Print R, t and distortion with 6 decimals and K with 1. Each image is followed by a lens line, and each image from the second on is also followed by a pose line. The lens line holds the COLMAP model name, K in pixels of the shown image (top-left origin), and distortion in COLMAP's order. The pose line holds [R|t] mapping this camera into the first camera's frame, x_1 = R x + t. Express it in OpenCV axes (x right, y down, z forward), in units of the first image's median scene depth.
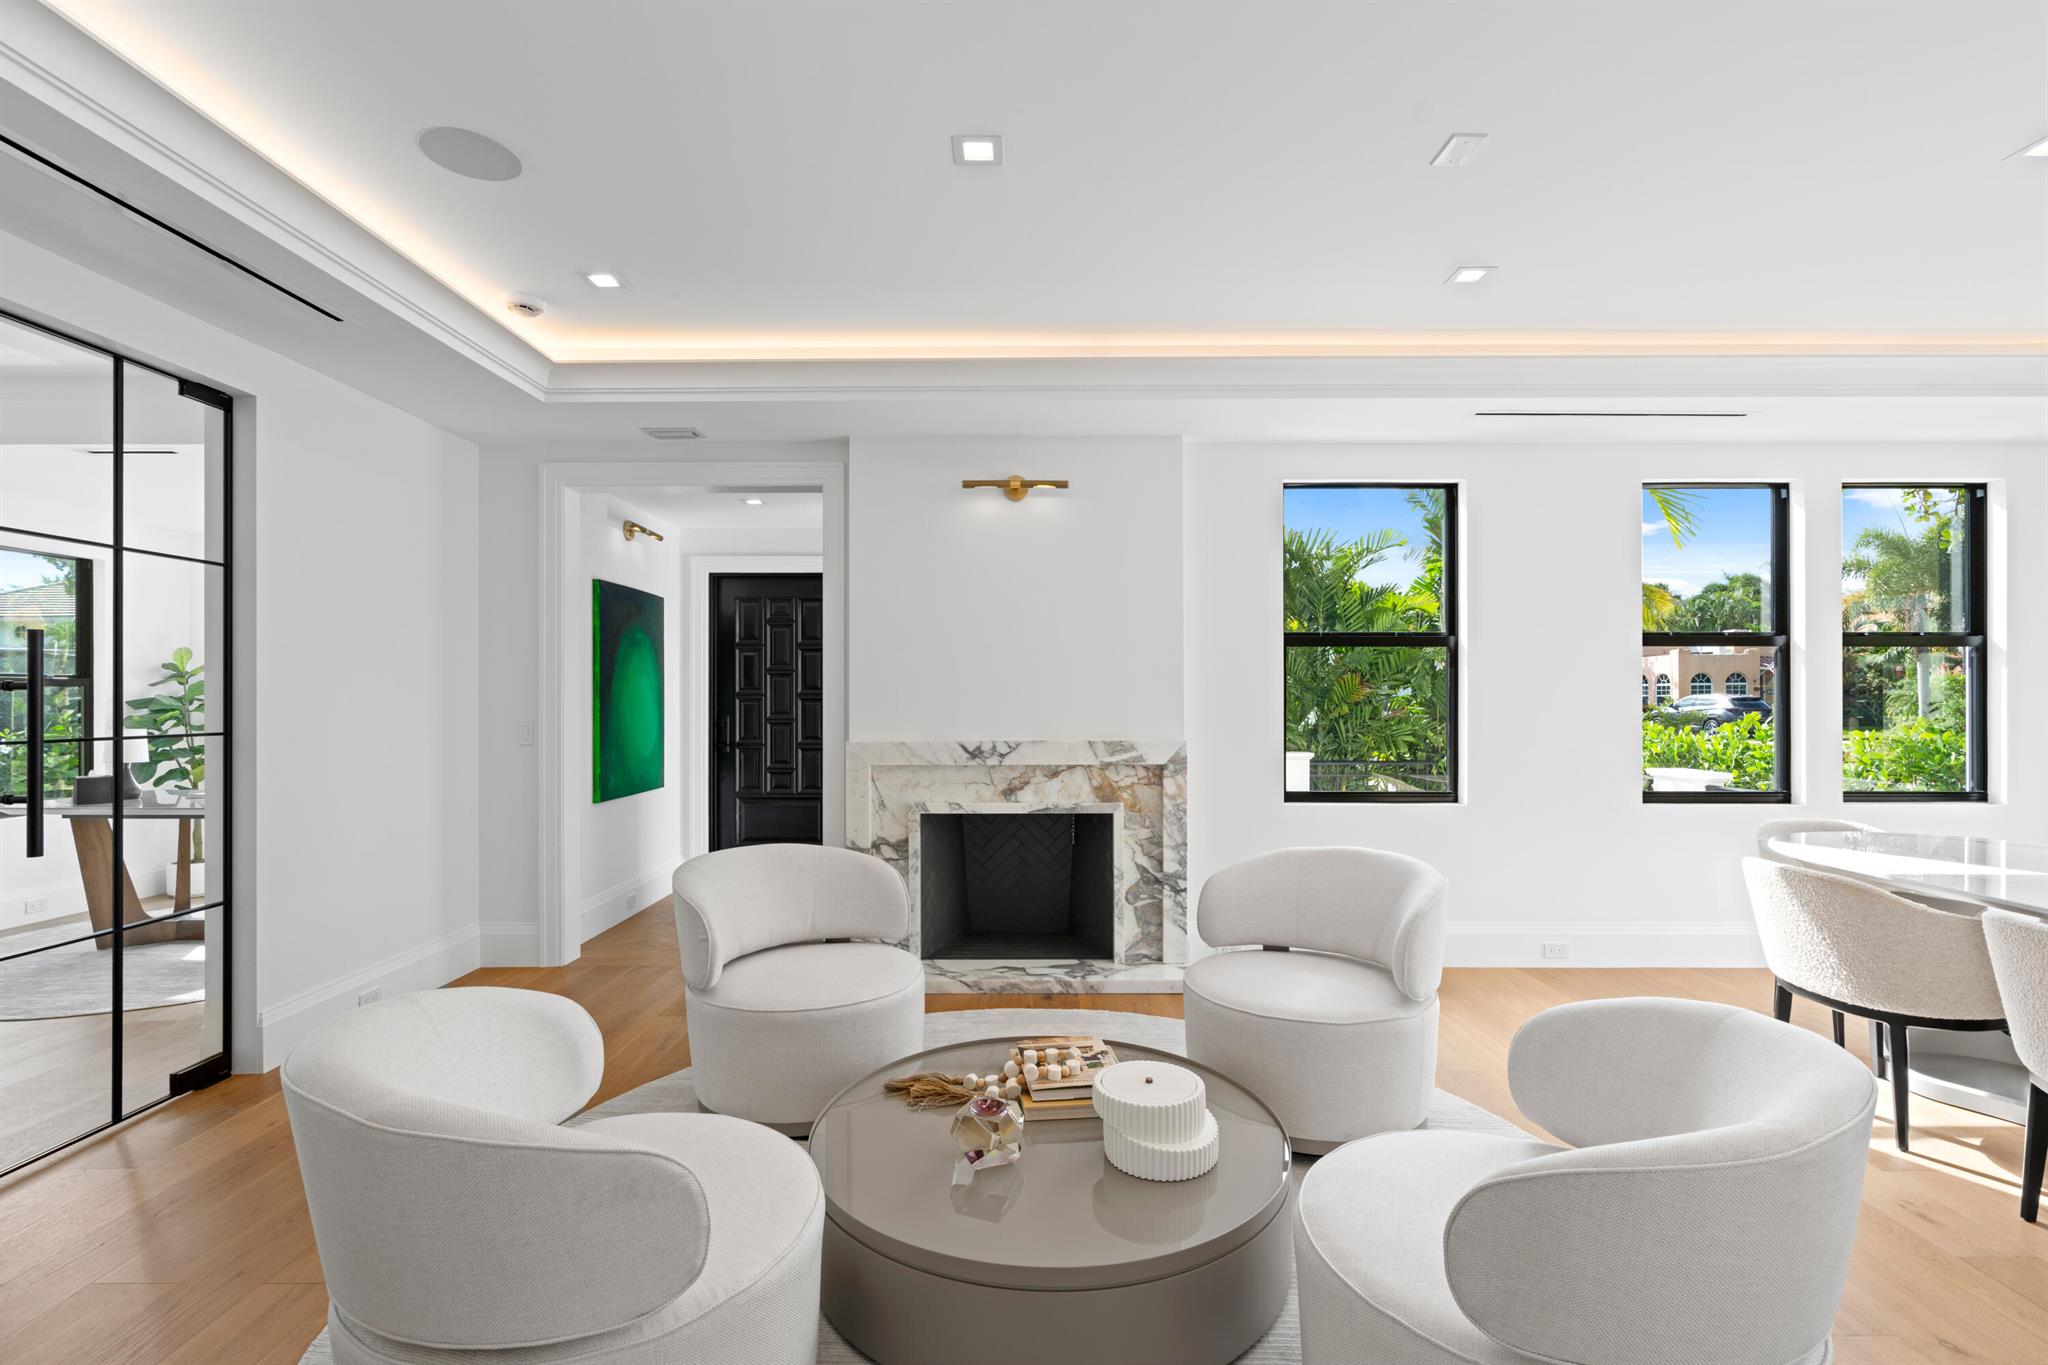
lens RADIAL K [[924.1, 0, 1023.3], [0, 924.1, 683.6], [0, 0, 1]] dist [-0.004286, 0.002394]
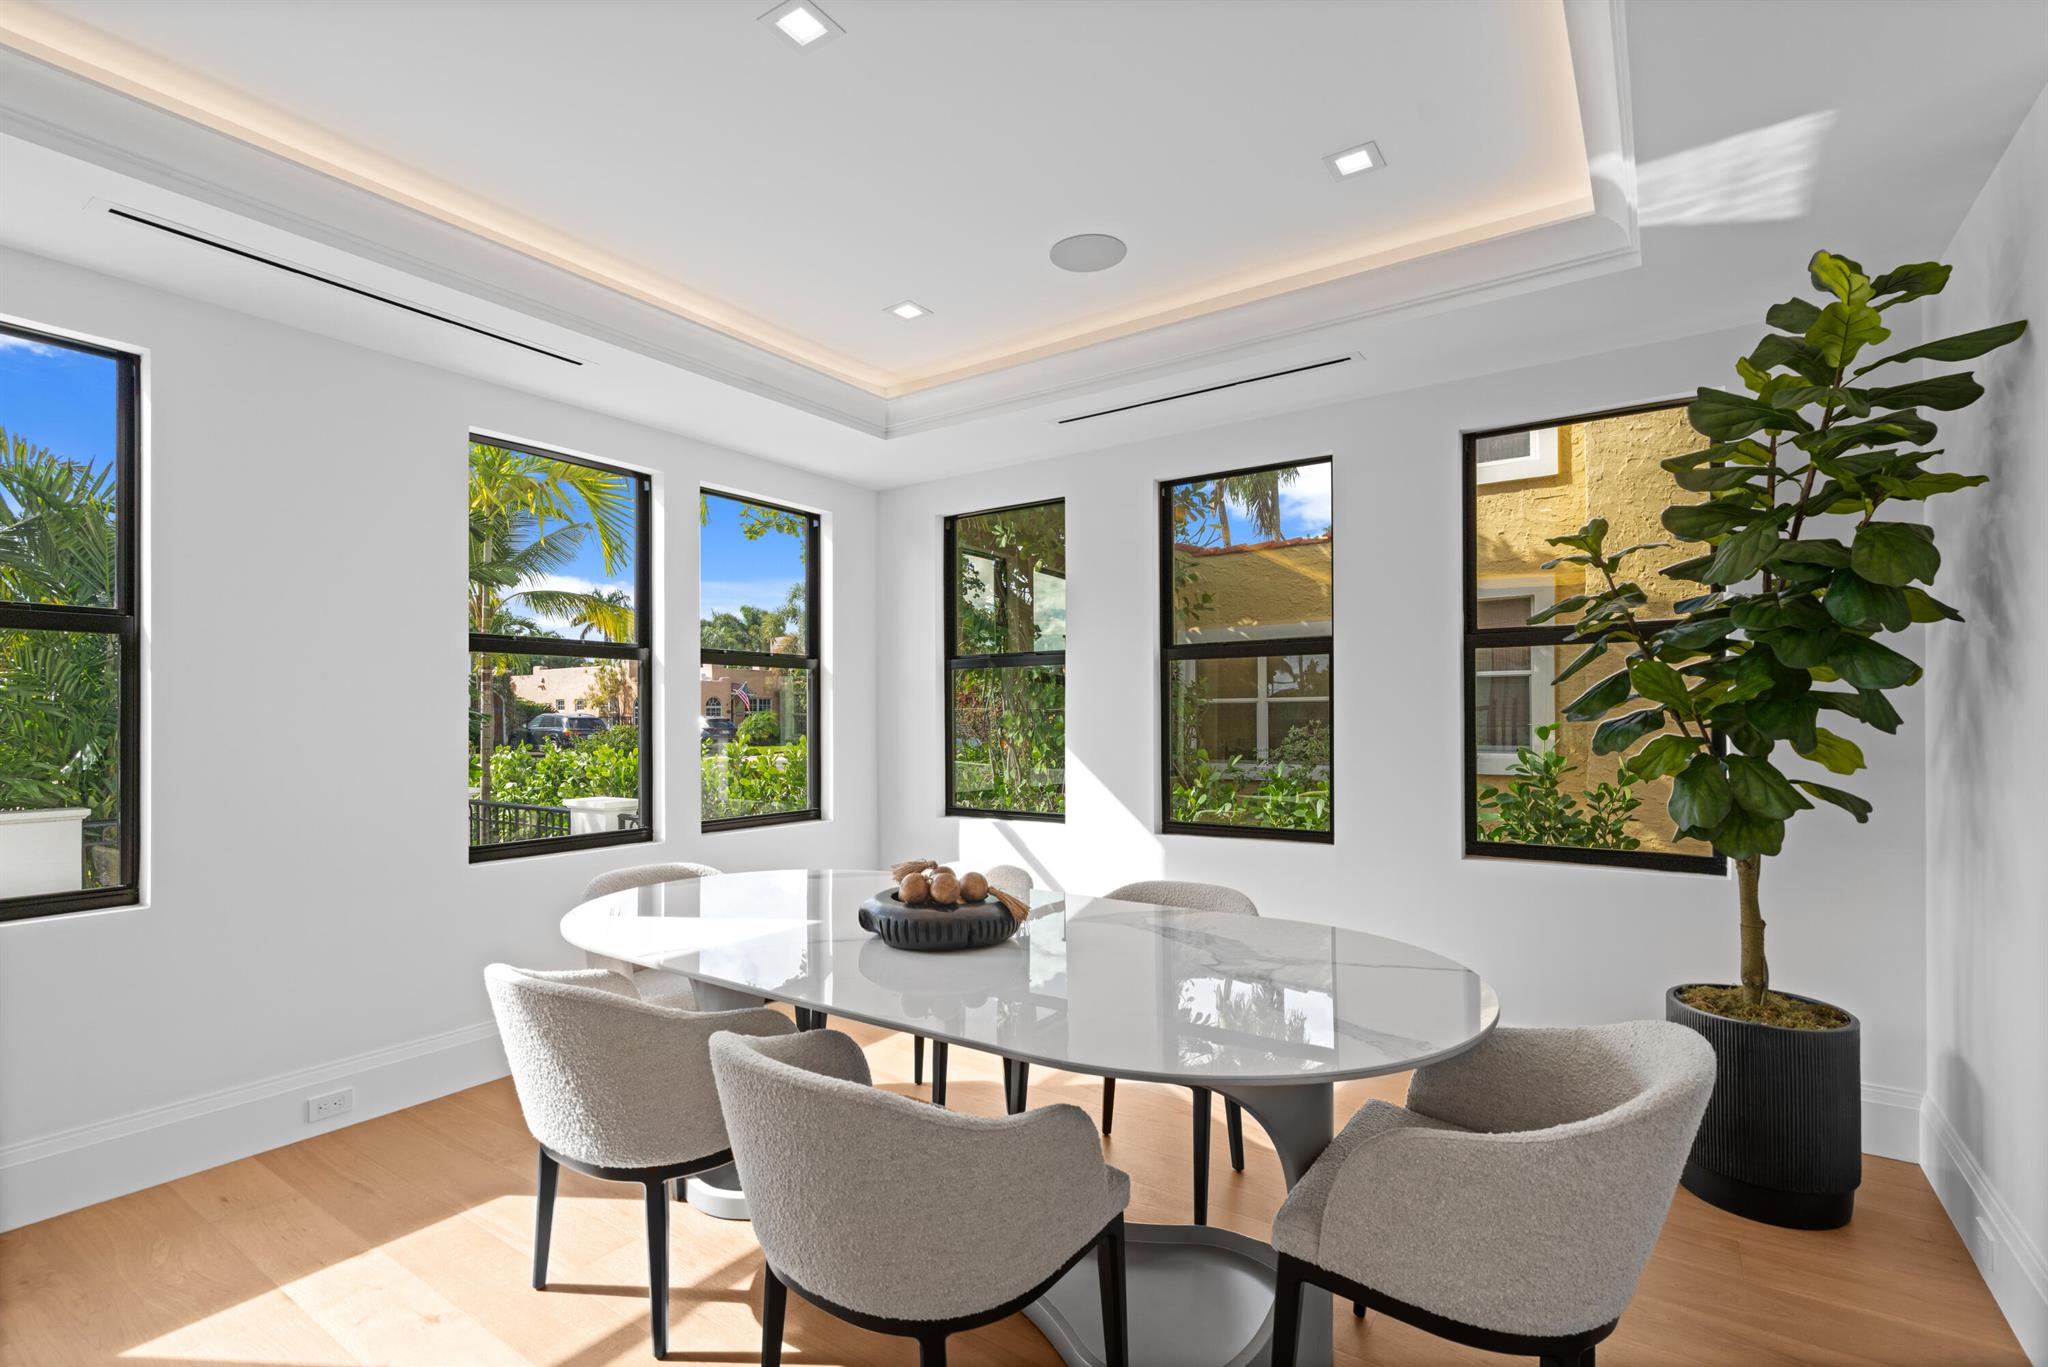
lens RADIAL K [[924.1, 0, 1027.1], [0, 924.1, 714.4], [0, 0, 1]] dist [-0.004286, 0.002394]
pose [[0.560941, -0.001029, 0.827855, 0.343469], [-0.006724, 0.999961, 0.005799, 0.002463], [-0.827828, -0.008819, 0.560912, 0.240312]]
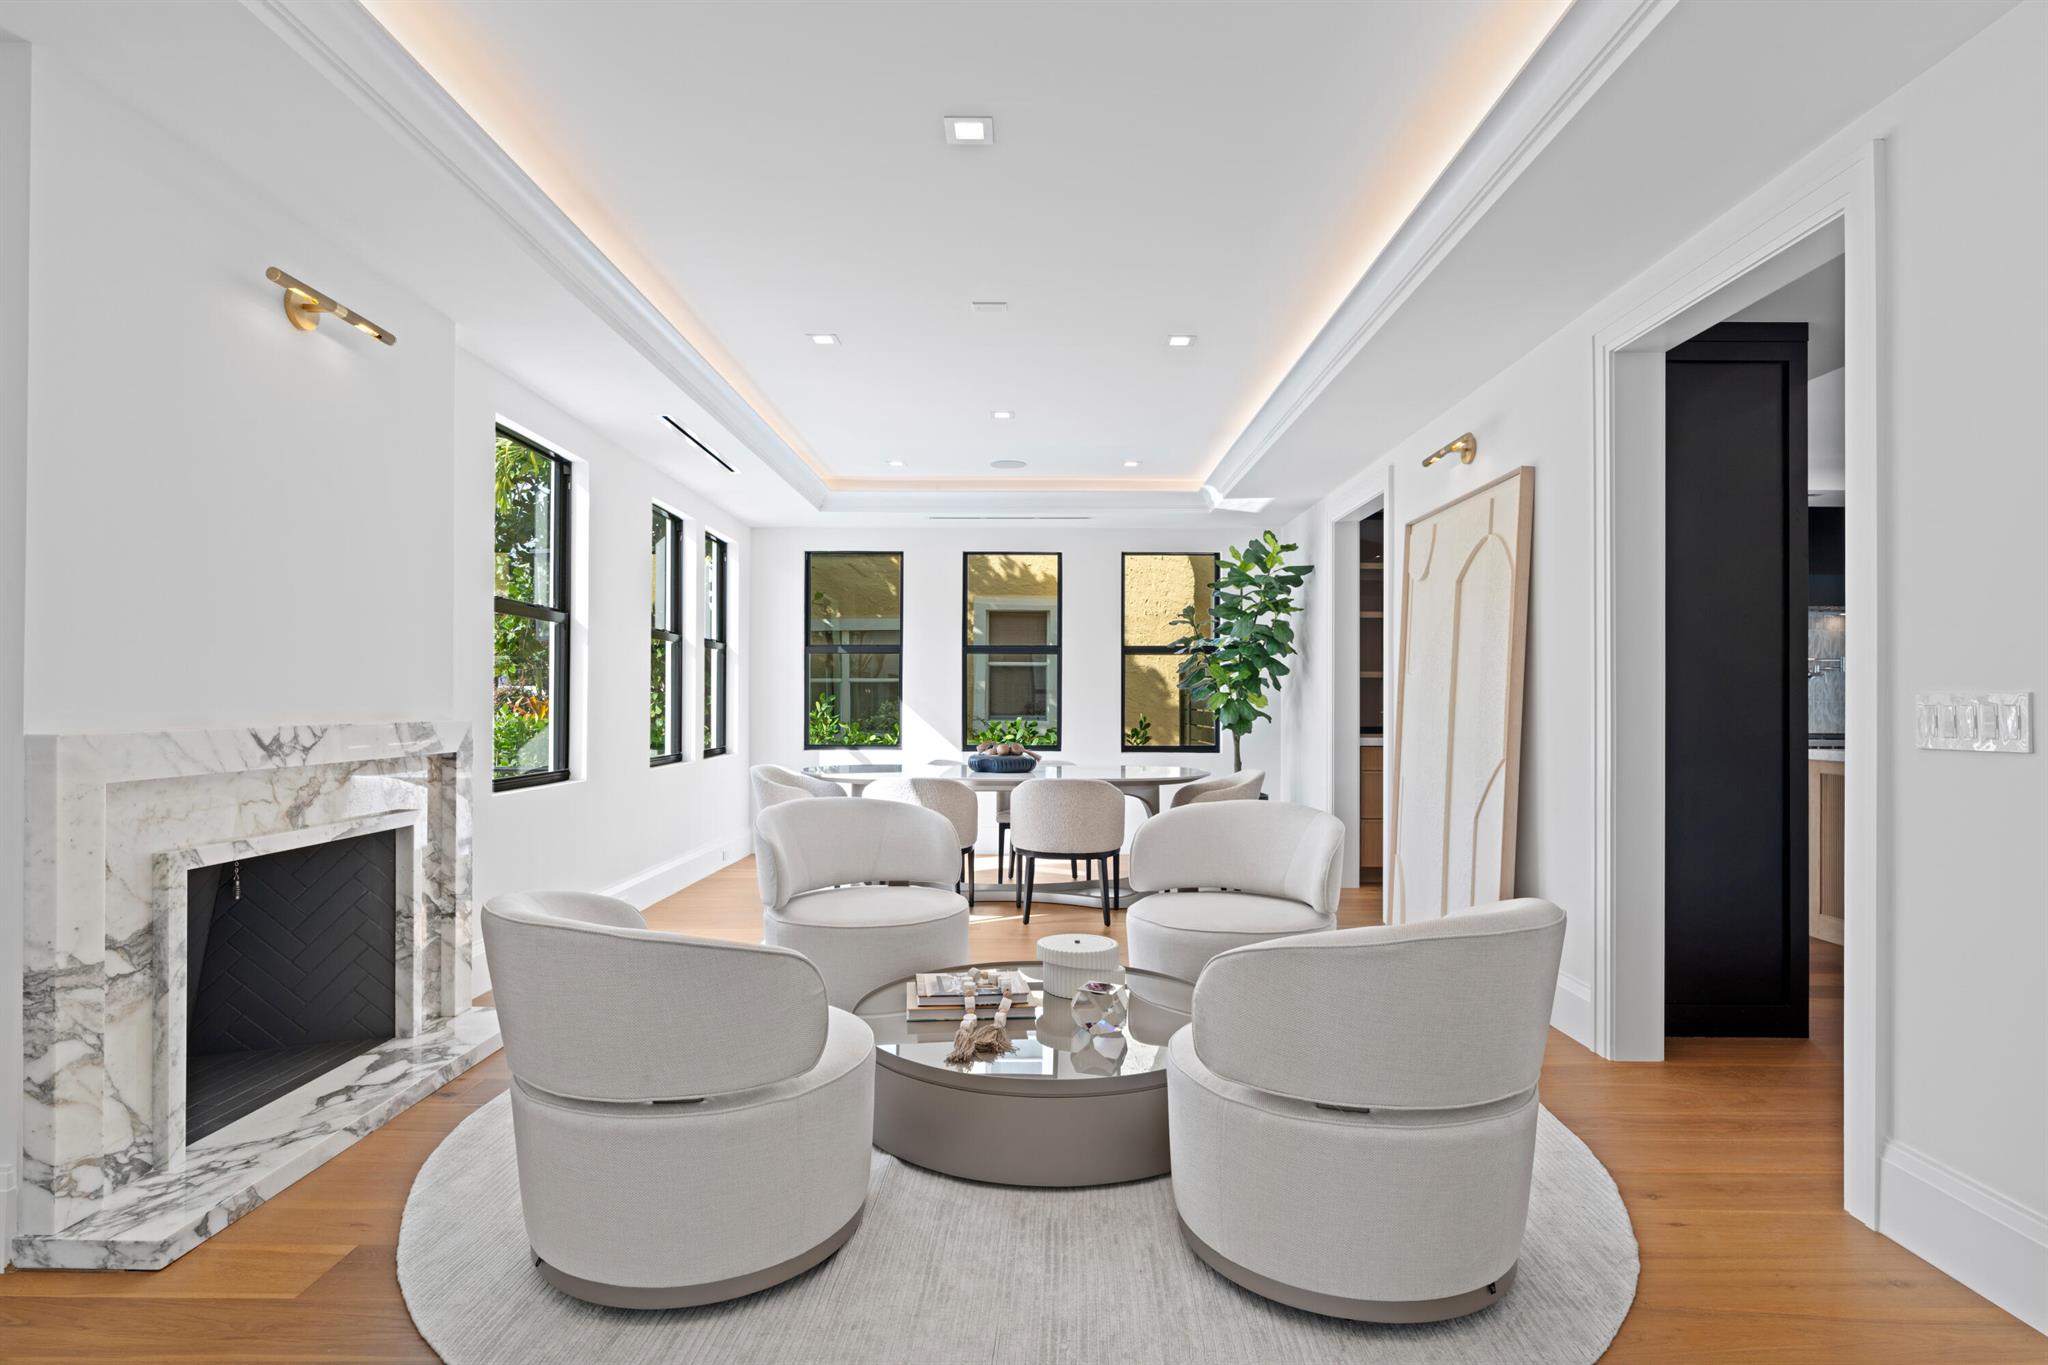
lens RADIAL K [[1030.1, 0, 1034.4], [0, 1030.1, 695.4], [0, 0, 1]] dist [0.000673, 0.000228]
pose [[0.011274, 0.005987, 0.999919, -0.676863], [-0.019049, 0.999802, -0.005771, 0.037159], [-0.999755, -0.018983, 0.011386, 0.518616]]
